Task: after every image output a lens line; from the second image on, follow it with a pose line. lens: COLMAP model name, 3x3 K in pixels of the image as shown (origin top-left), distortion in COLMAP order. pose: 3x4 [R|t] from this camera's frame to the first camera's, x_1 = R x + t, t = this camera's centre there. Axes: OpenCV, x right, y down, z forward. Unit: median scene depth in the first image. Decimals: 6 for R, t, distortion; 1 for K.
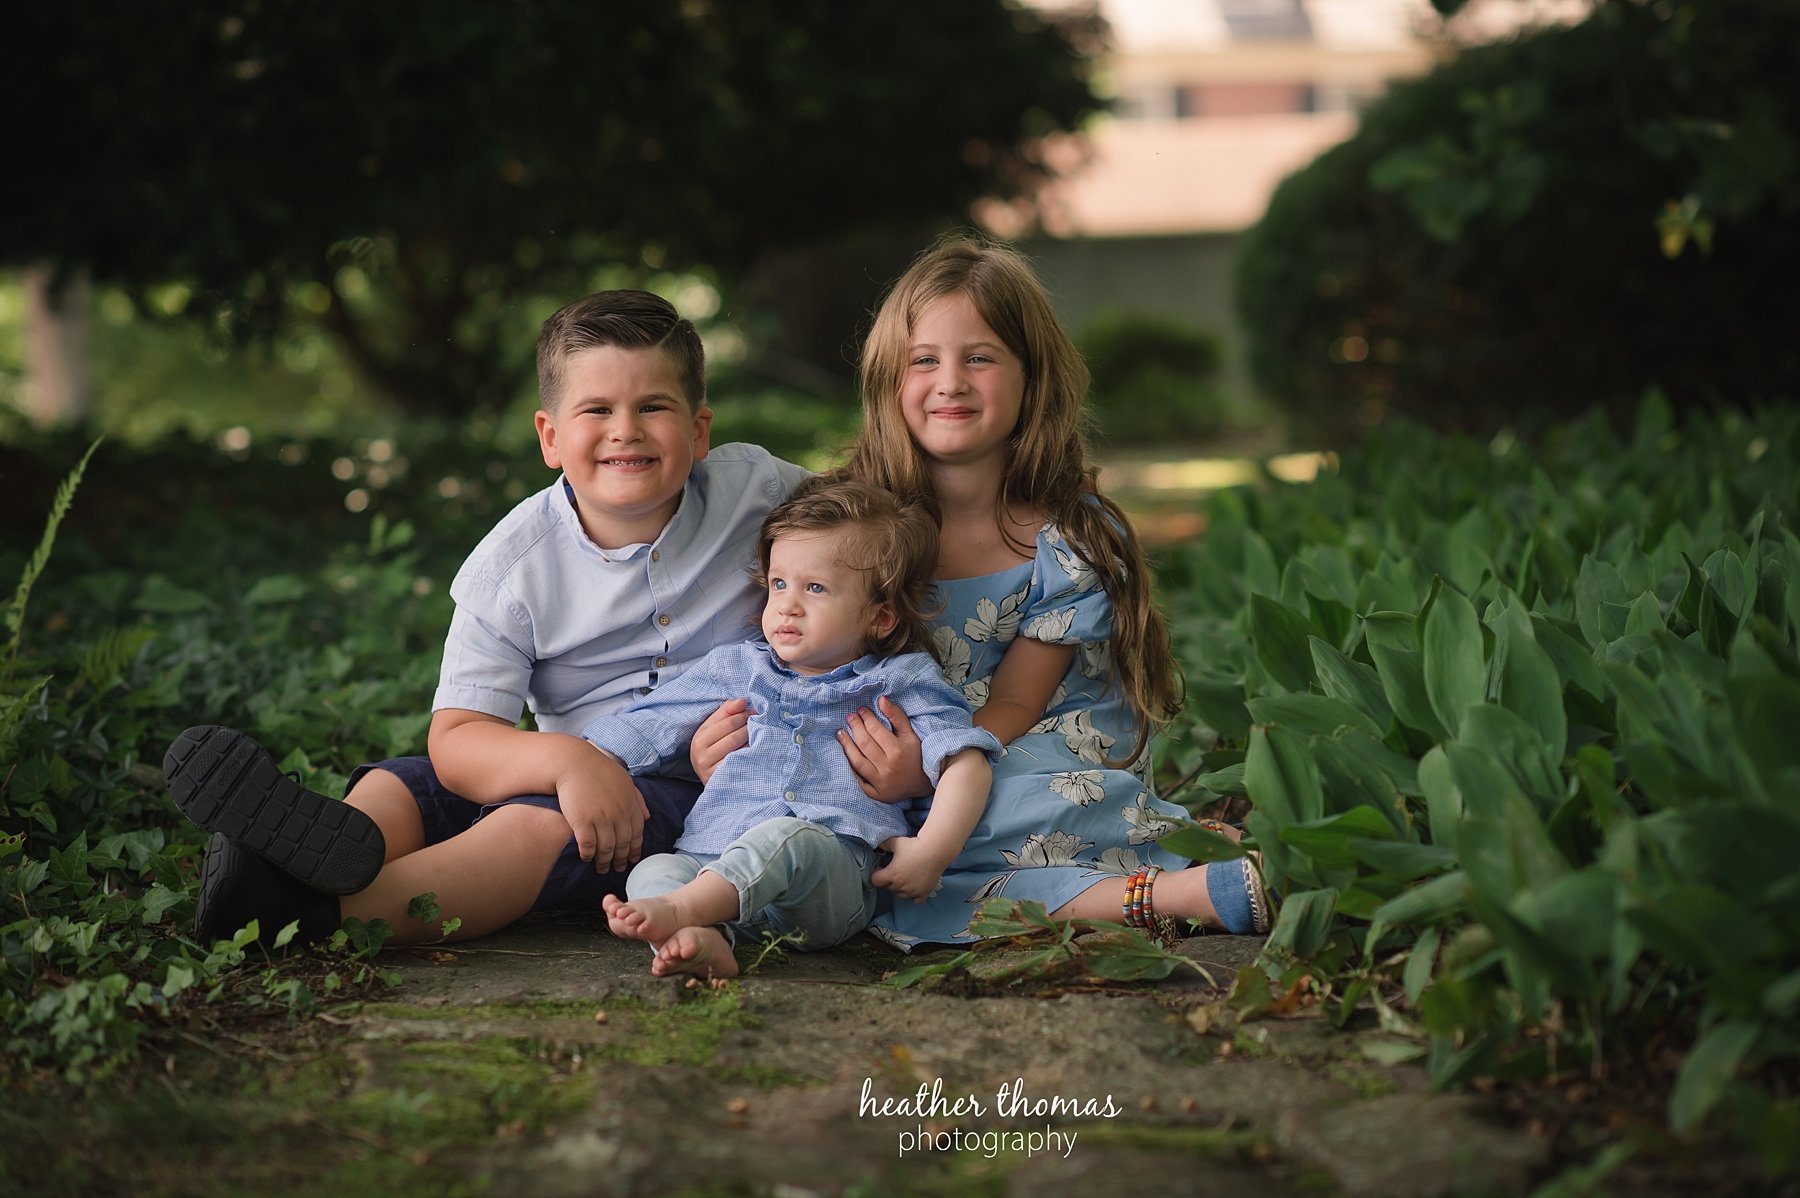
lens RADIAL K [[4431.1, 0, 818.1], [0, 4431.1, 598.1], [0, 0, 1]] dist [-0.024557, -0.166707]
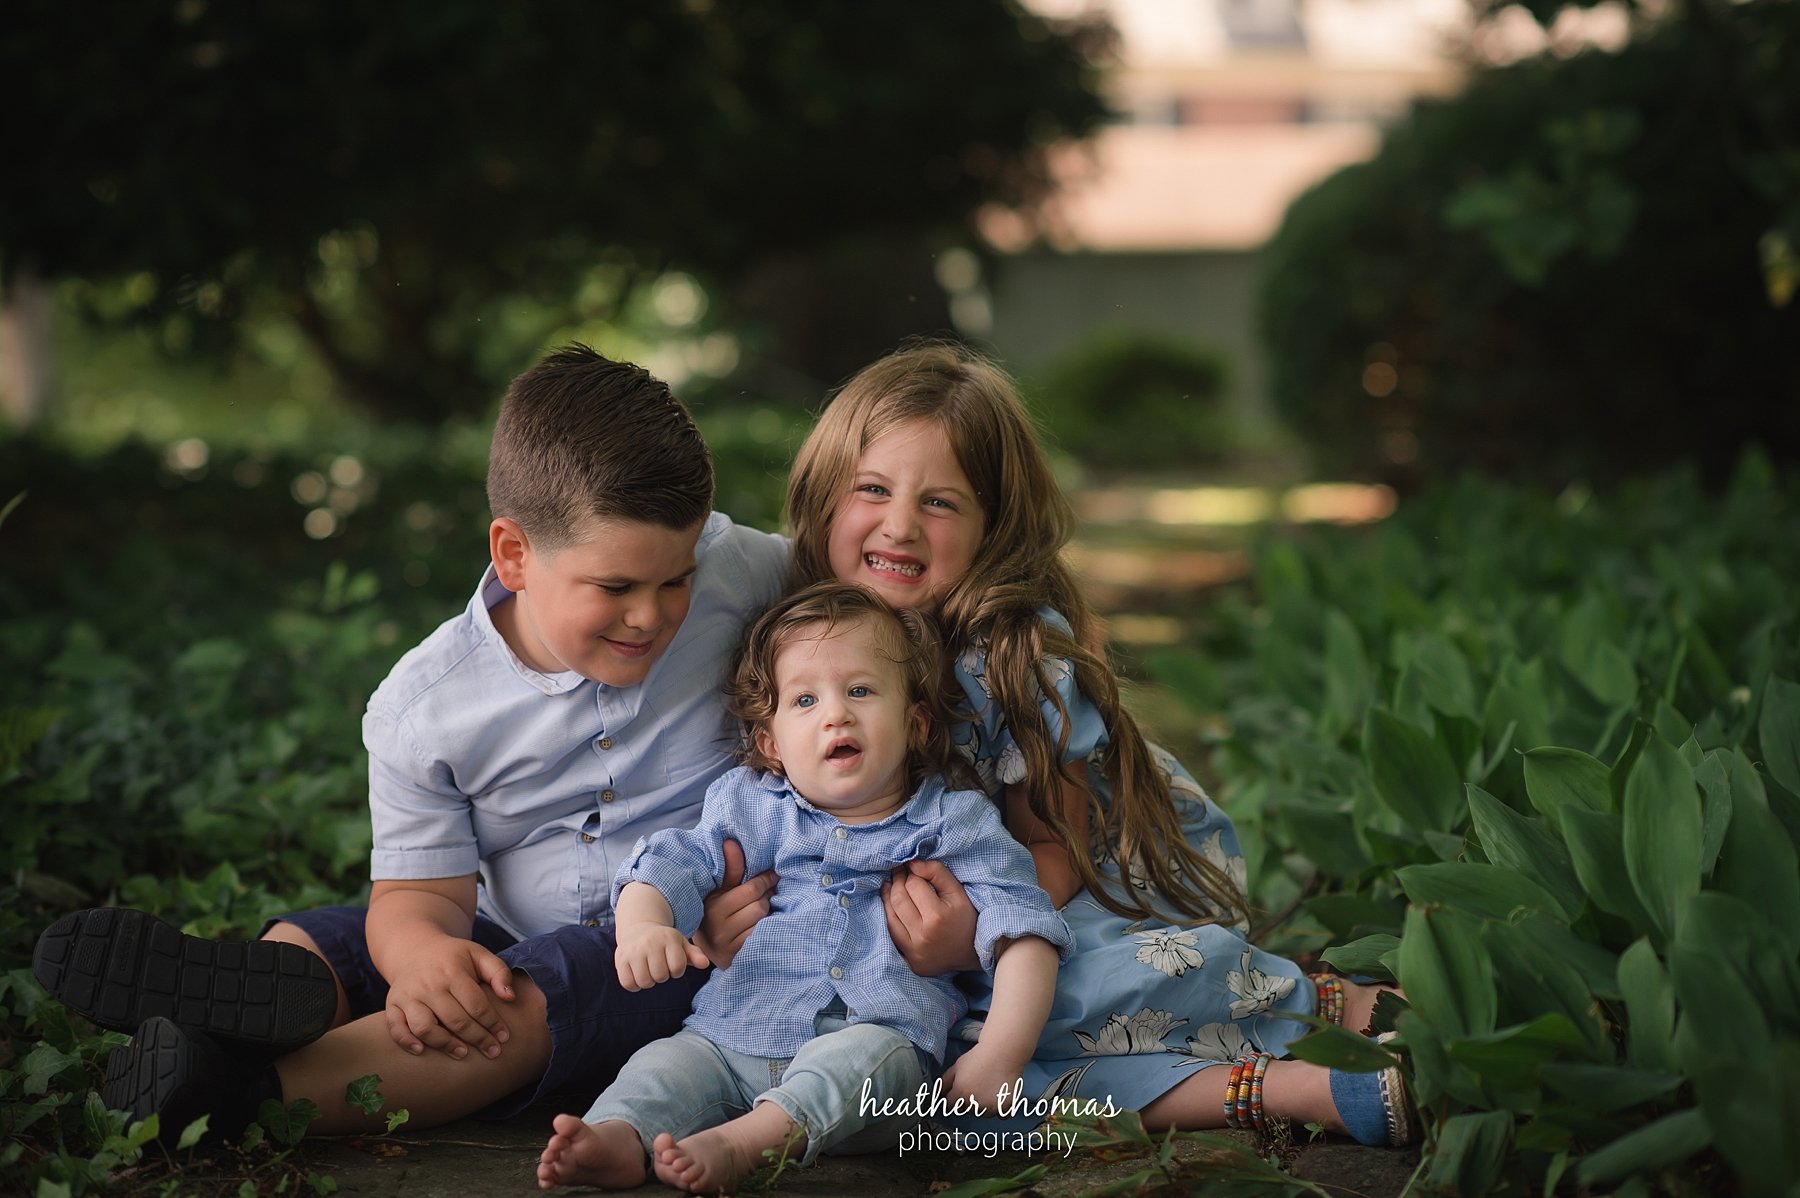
lens RADIAL K [[4452.2, 0, 900.0], [0, 4452.2, 599.0], [0, 0, 1]] dist [-0.018001, -0.546835]
pose [[0.999452, 0.022890, 0.023920, -0.011246], [-0.022865, 0.999738, -0.001303, -0.018450], [-0.023943, 0.000755, 0.999713, 0.158437]]
